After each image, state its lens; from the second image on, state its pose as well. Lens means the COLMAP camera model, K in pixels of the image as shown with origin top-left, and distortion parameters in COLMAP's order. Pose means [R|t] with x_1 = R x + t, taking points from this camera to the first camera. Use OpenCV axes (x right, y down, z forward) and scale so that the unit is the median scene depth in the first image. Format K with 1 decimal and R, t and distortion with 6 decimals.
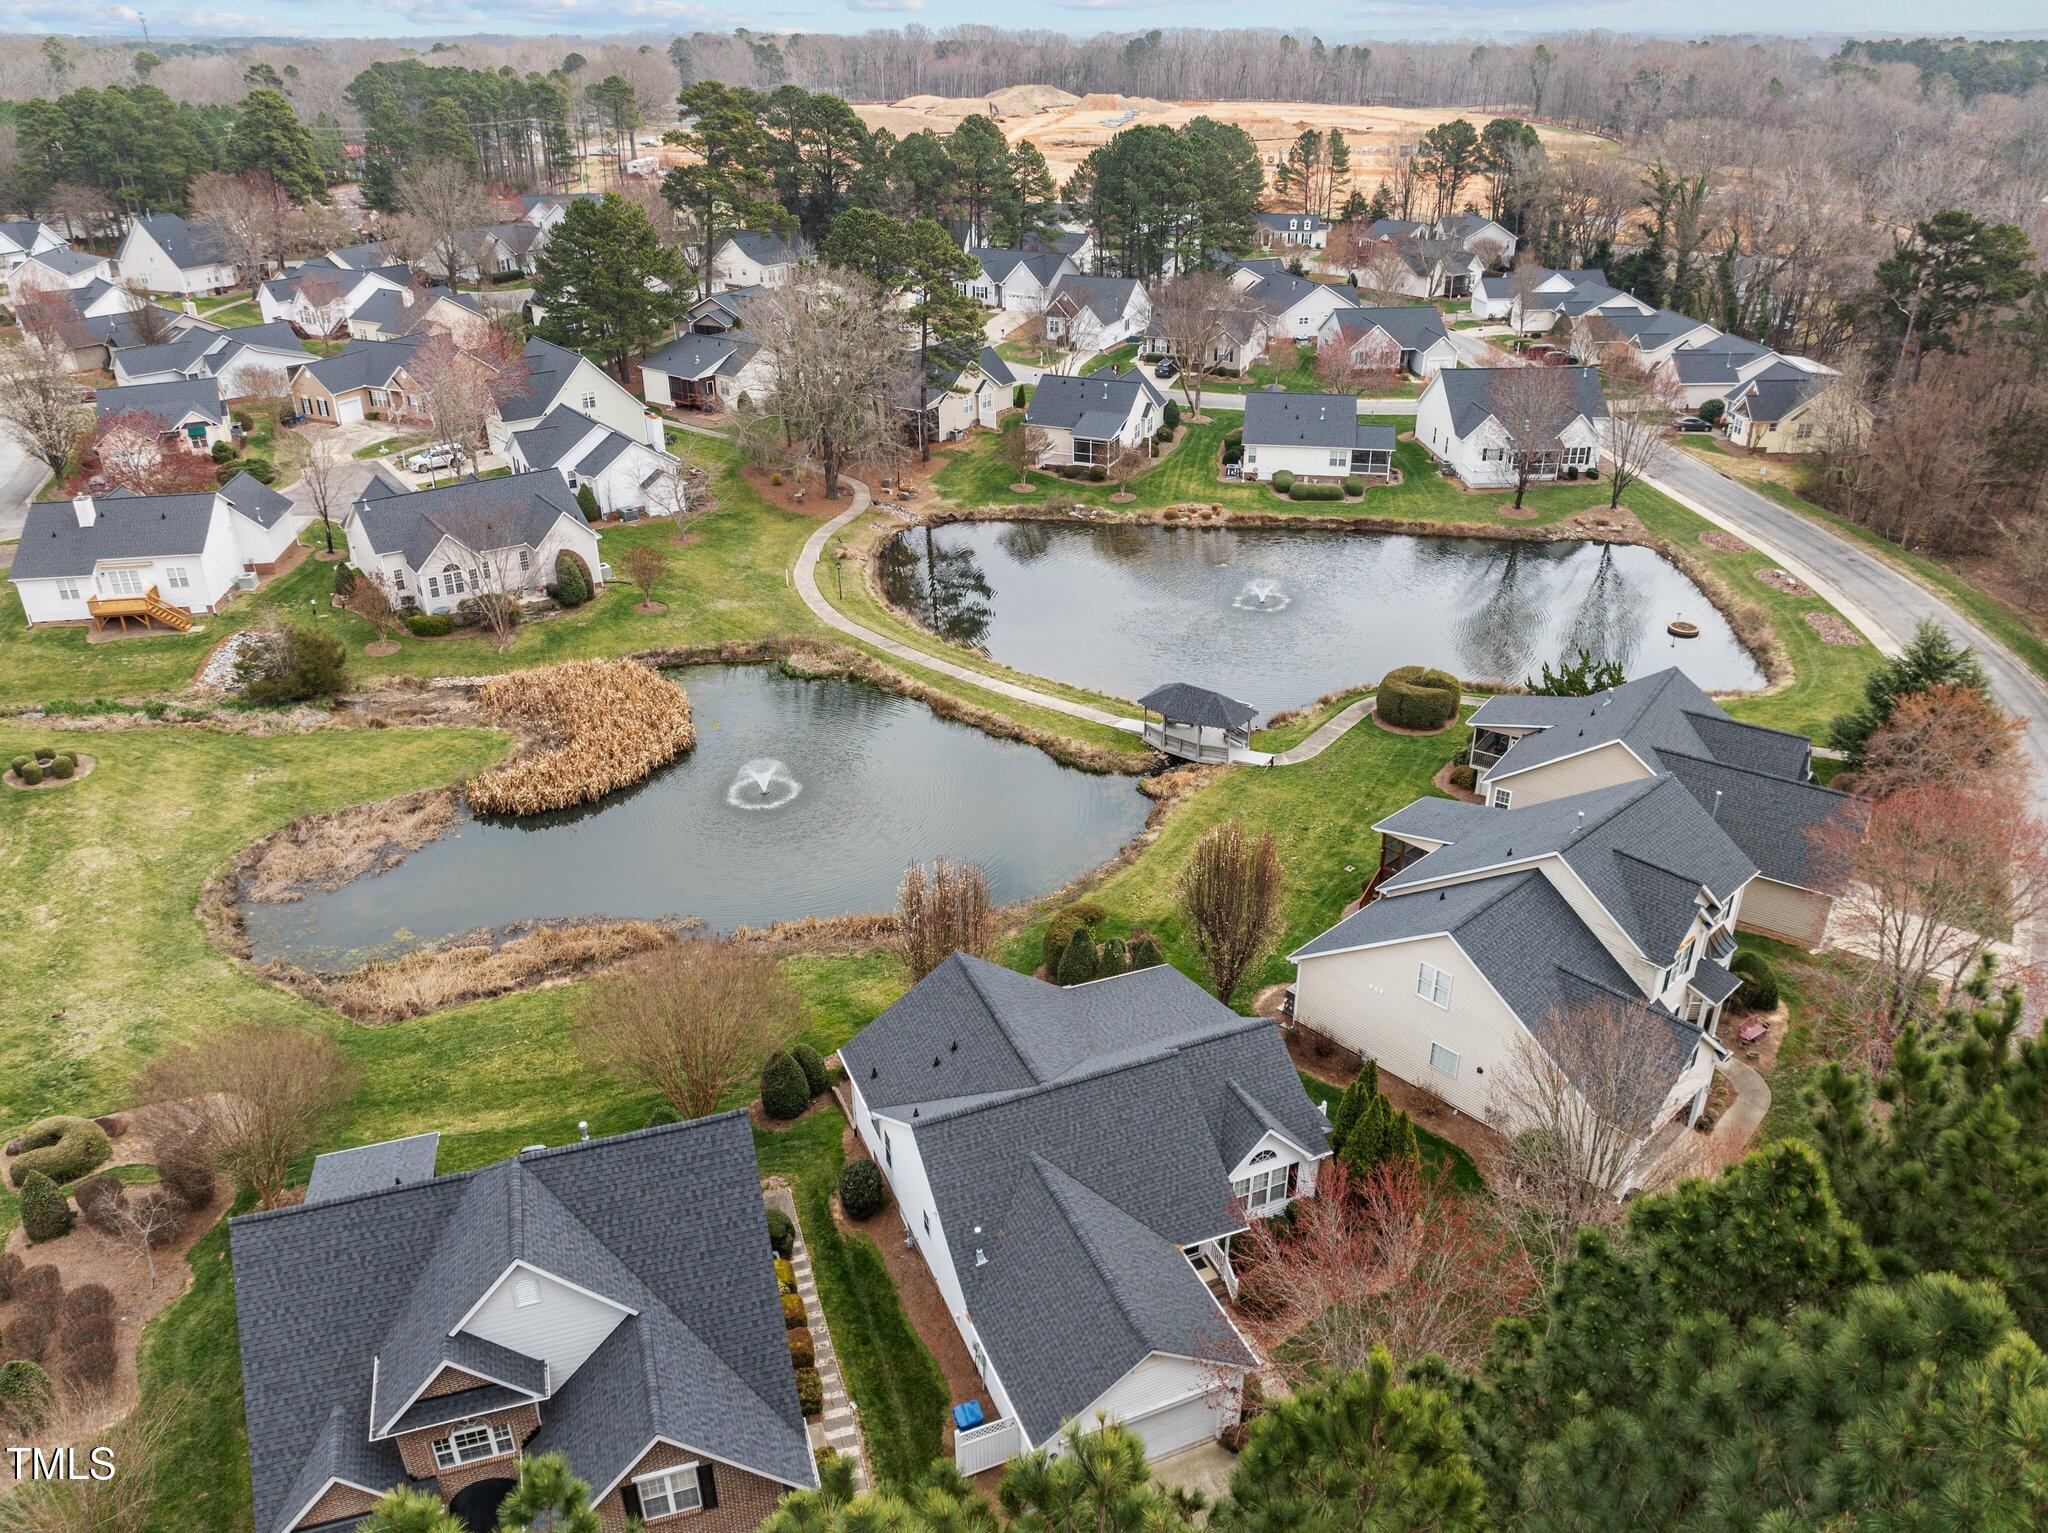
lens RADIAL K [[1451.2, 0, 1014.6], [0, 1451.2, 768.5], [0, 0, 1]] dist [-0.039276, 0.001156]
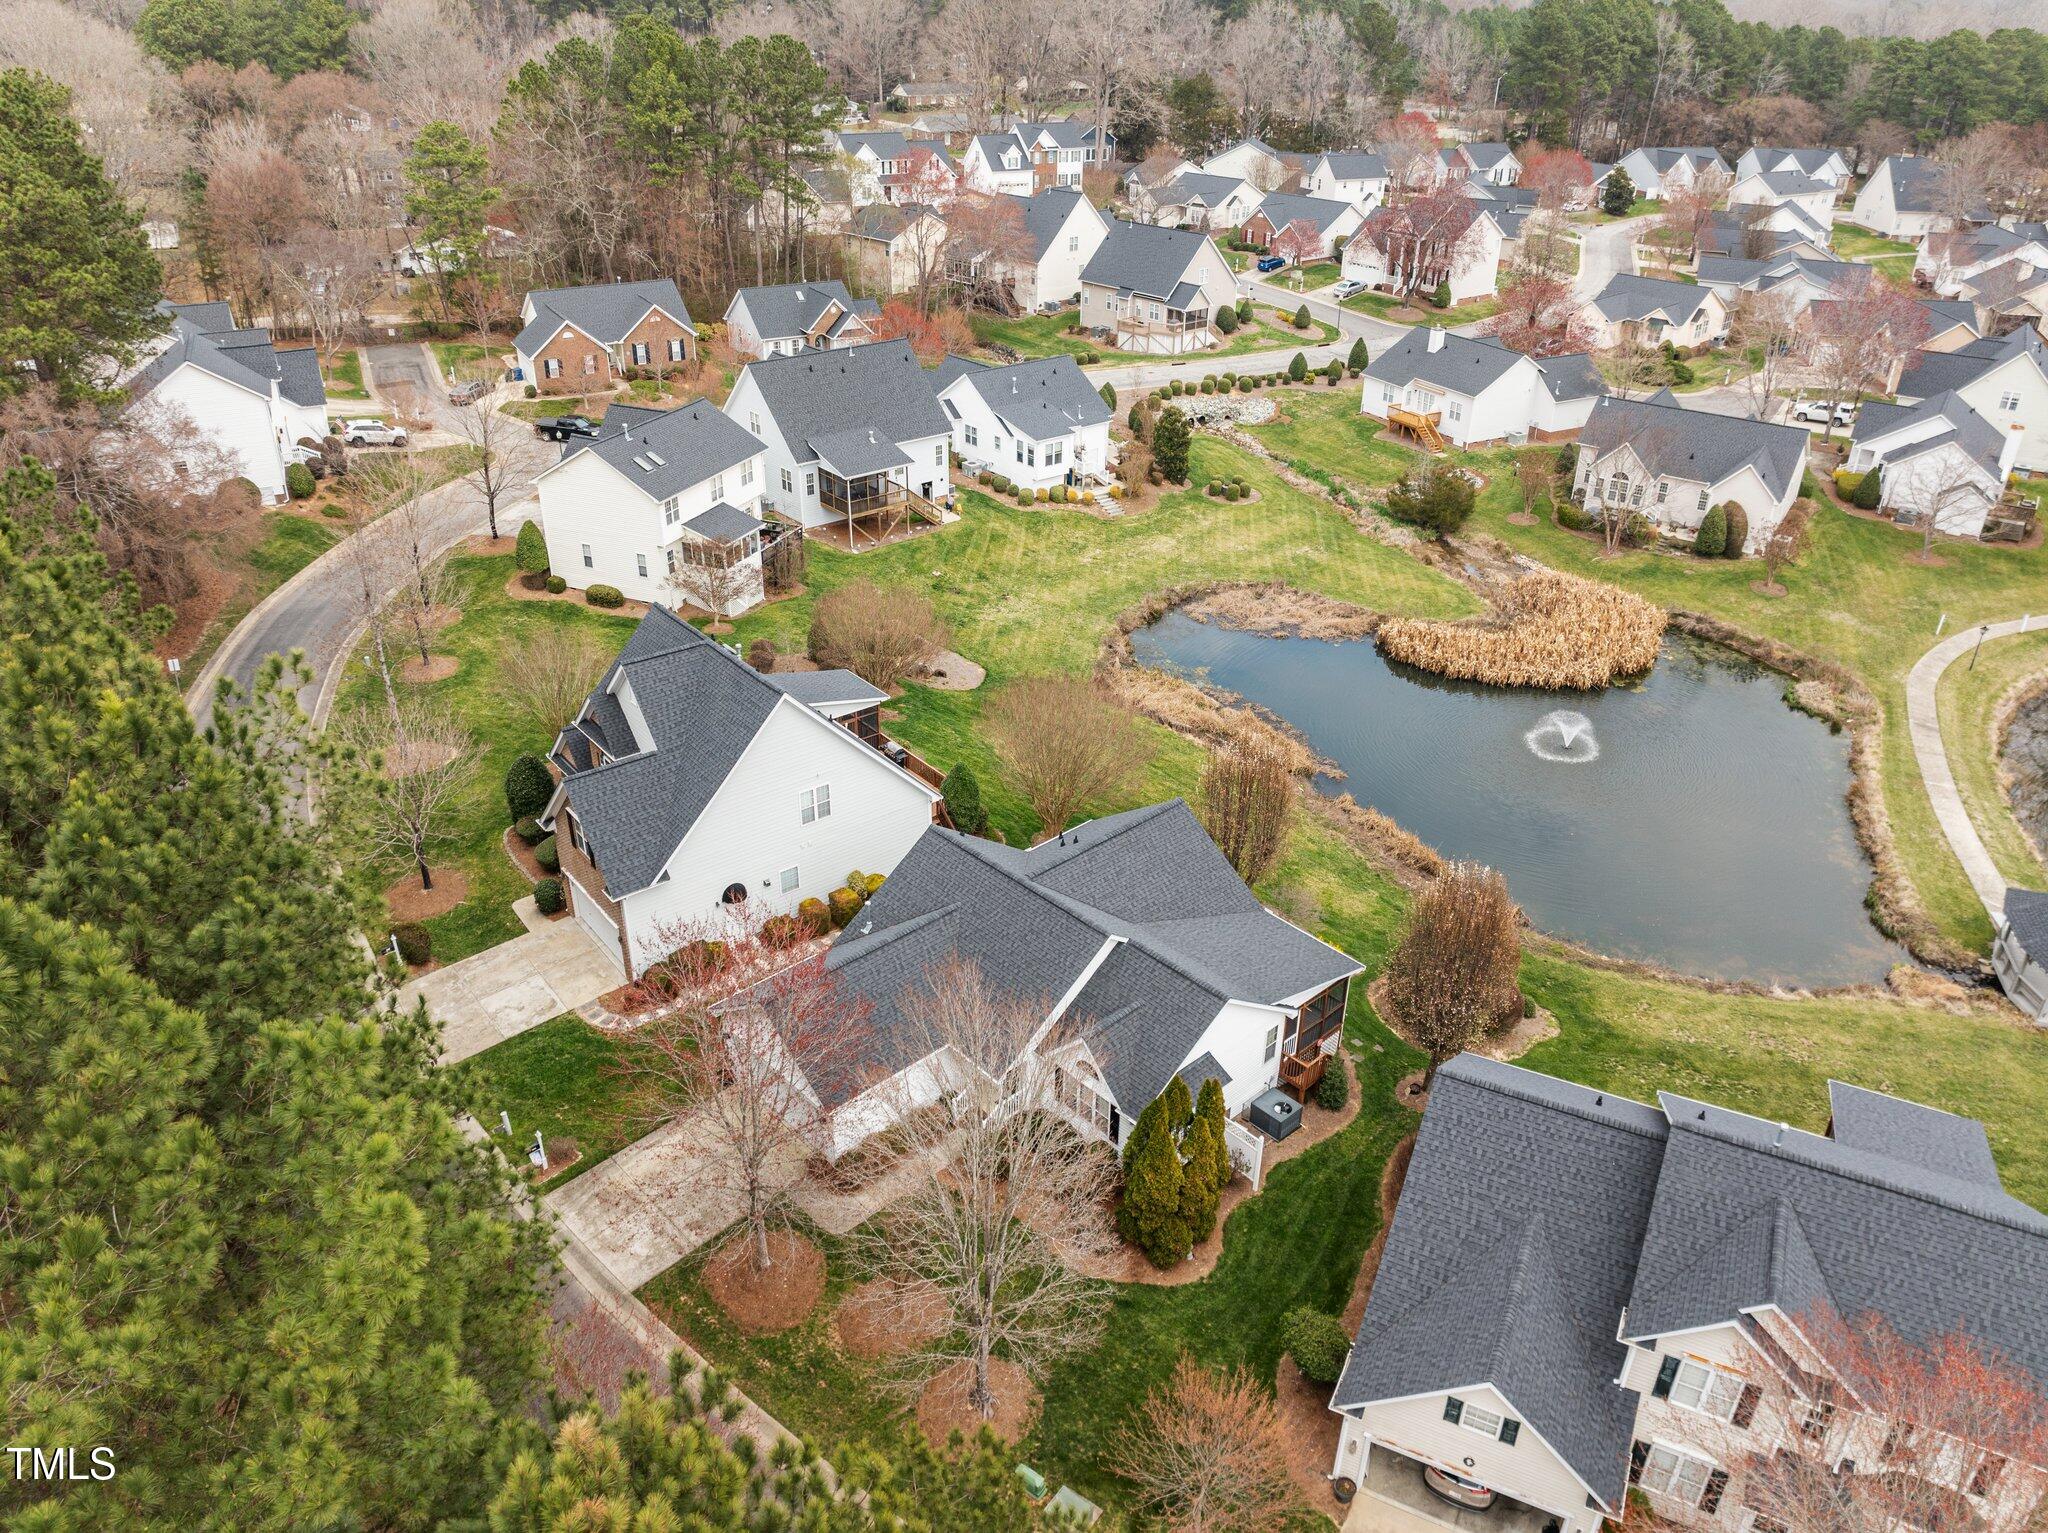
lens RADIAL K [[1423.5, 0, 1044.5], [0, 1423.5, 765.9], [0, 0, 1]] dist [-0.040721, -0.000264]
pose [[0.359829, 0.463739, -0.809610, 0.372242], [-0.440556, 0.849355, 0.290700, -0.074469], [0.822456, 0.252076, 0.509926, 0.197249]]
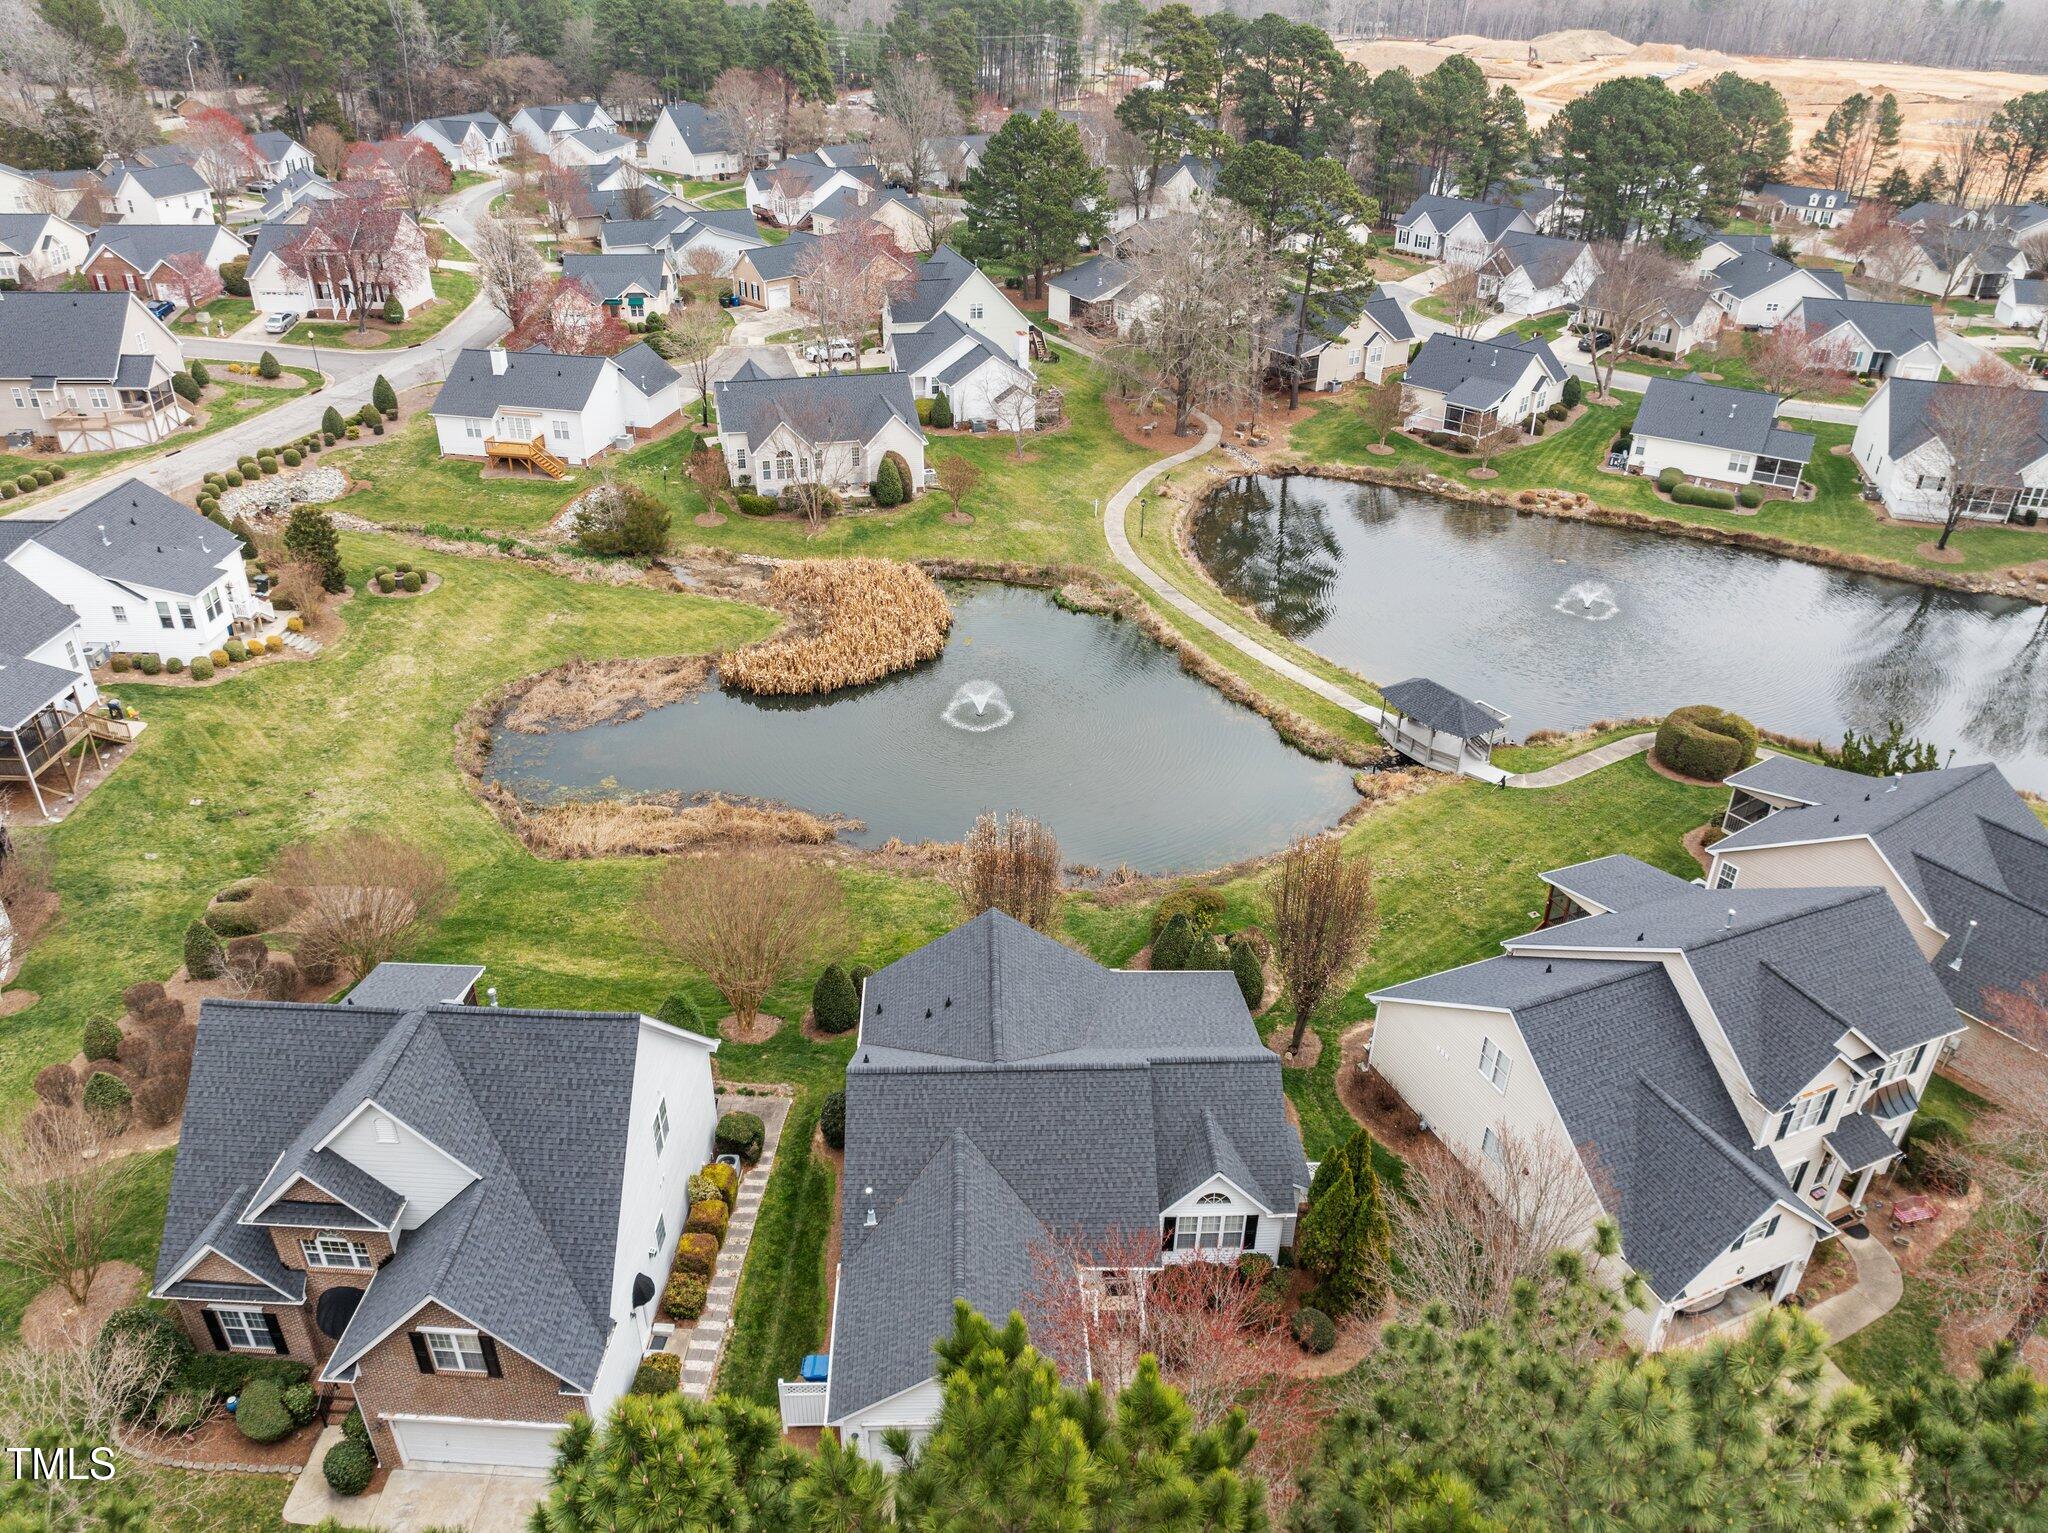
lens RADIAL K [[1426.8, 0, 1024.8], [0, 1426.8, 753.8], [0, 0, 1]] dist [-0.040030, 0.006380]
pose [[0.939579, 0.187946, -0.286126, 0.118063], [-0.176683, 0.982124, 0.064934, -0.021264], [0.293215, -0.010457, 0.955989, 0.045098]]
